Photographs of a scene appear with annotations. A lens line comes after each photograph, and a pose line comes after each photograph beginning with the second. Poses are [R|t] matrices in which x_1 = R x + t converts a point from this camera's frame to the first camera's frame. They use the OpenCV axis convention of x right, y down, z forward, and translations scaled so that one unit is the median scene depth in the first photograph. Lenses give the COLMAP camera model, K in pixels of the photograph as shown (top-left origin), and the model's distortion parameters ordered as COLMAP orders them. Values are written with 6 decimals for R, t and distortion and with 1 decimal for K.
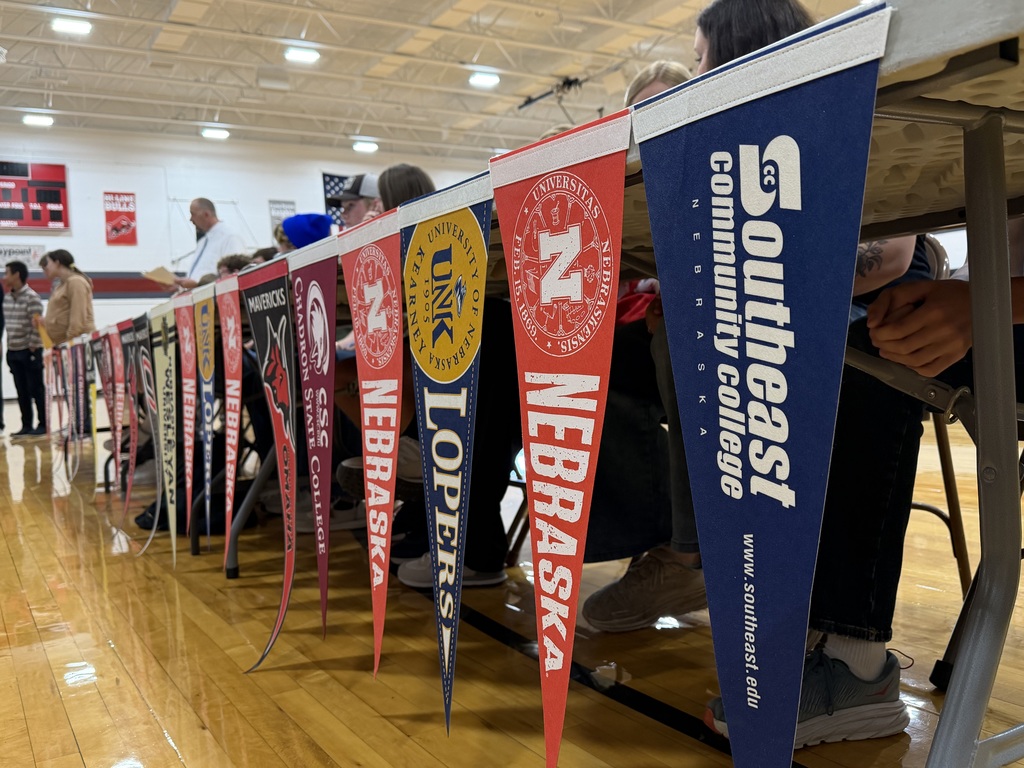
lens RADIAL K [[936.7, 0, 515.6], [0, 936.7, 386.3], [0, 0, 1]] dist [0.032040, -0.038811]
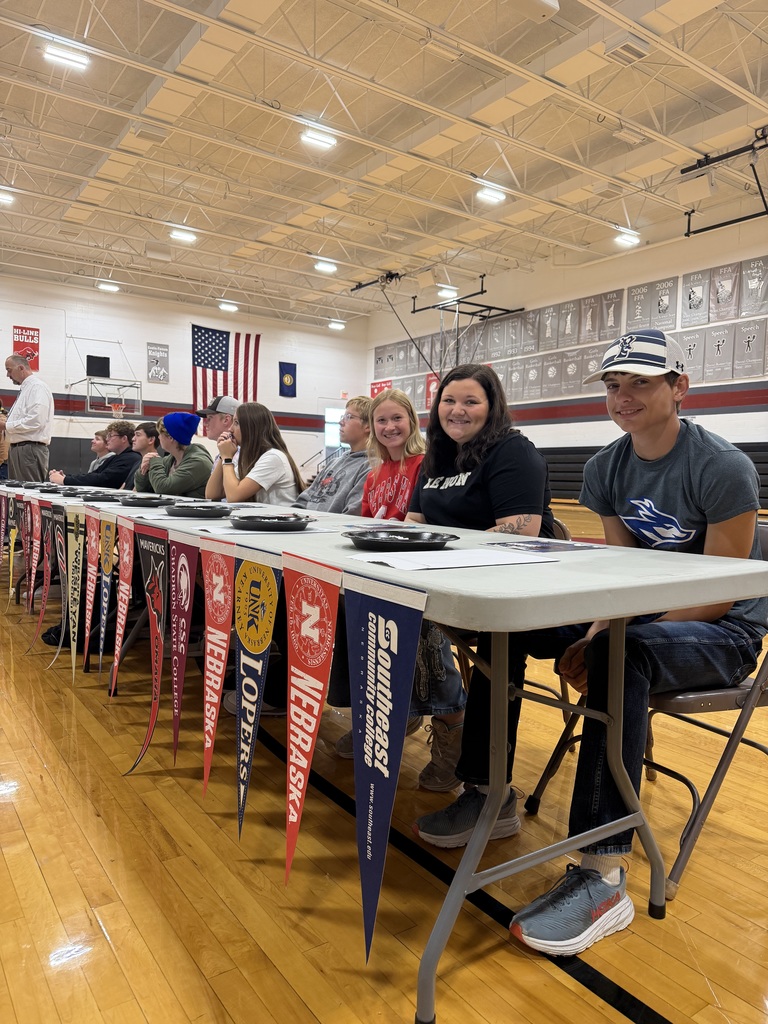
lens RADIAL K [[742.7, 0, 386.0], [0, 742.7, 505.4], [0, 0, 1]] dist [0.013740, -0.027741]
pose [[0.995237, 0.070120, 0.067722, 0.047286], [-0.070702, 0.997478, 0.006234, -0.221448], [-0.067114, -0.010992, 0.997685, -0.330879]]
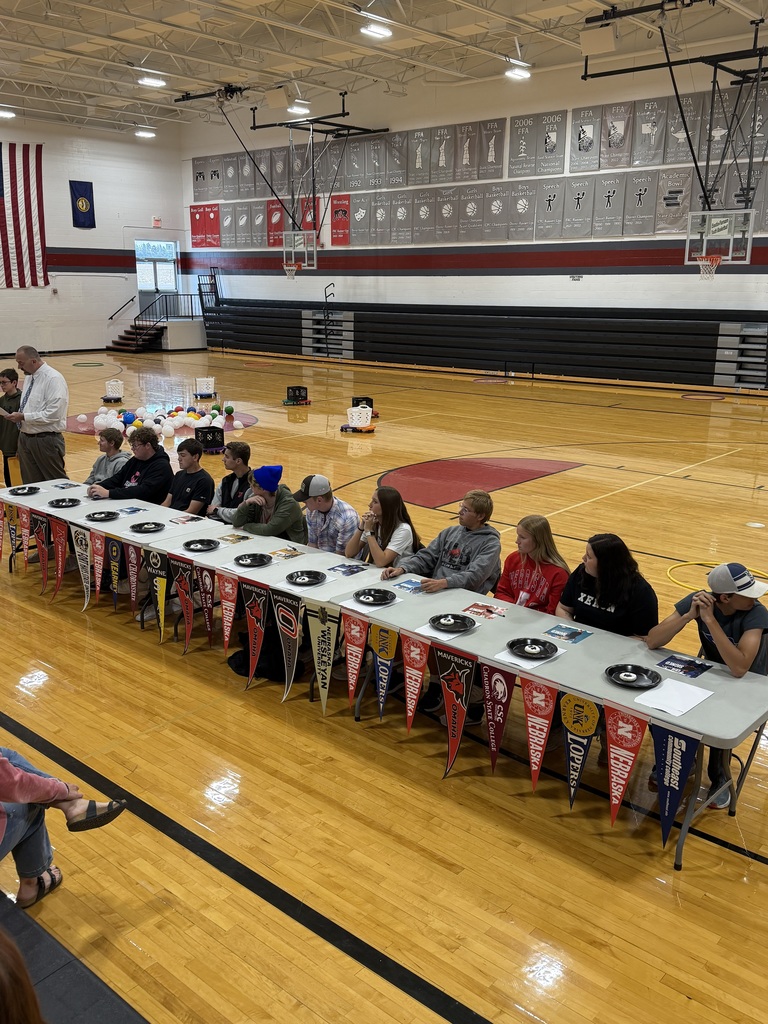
lens RADIAL K [[936.7, 0, 405.8], [0, 936.7, 505.1], [0, 0, 1]] dist [0.032040, -0.038811]
pose [[0.948568, -0.014917, 0.316220, -1.471534], [-0.047418, 0.980925, 0.188514, -1.227092], [-0.313001, -0.193812, 0.929767, -1.715820]]
